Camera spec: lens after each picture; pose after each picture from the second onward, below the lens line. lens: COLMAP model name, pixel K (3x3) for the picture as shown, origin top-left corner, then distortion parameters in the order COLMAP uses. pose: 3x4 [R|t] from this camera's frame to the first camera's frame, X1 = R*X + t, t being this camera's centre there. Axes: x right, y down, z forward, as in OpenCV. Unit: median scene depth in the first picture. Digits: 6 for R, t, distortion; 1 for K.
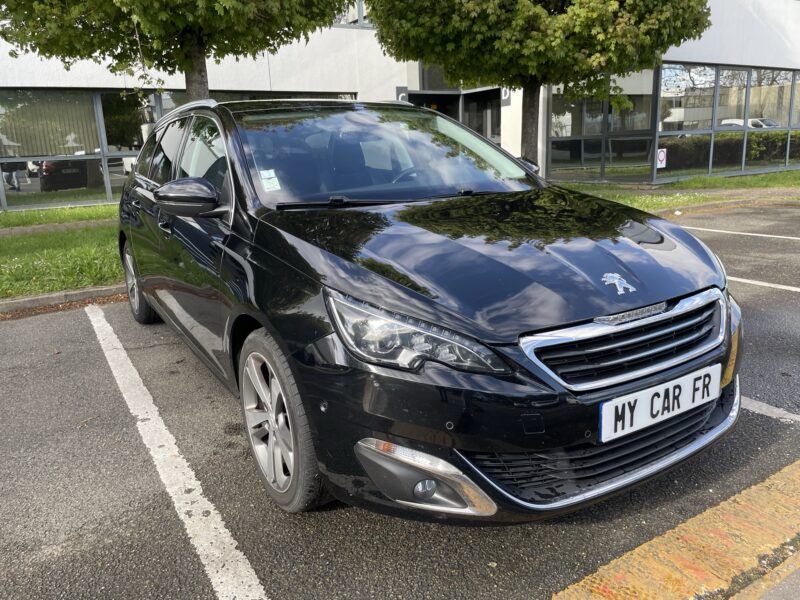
lens RADIAL K [[608.1, 0, 403.5], [0, 608.1, 296.4], [0, 0, 1]] dist [0.033542, -0.052980]
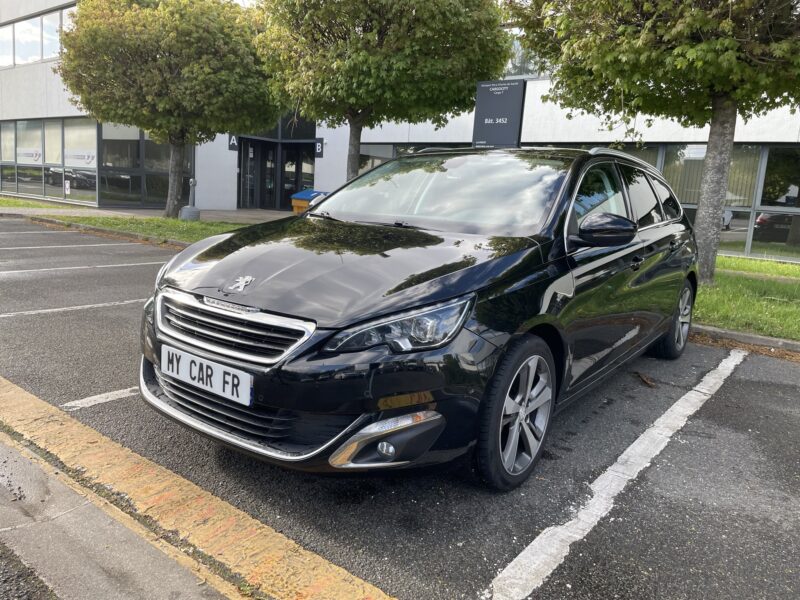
lens RADIAL K [[608.1, 0, 393.5], [0, 608.1, 299.9], [0, 0, 1]] dist [0.033542, -0.052980]
pose [[0.352370, 0.219906, -0.909658, 1.658701], [-0.293201, 0.949007, 0.115843, -0.231218], [0.888746, 0.225893, 0.398878, 0.805370]]
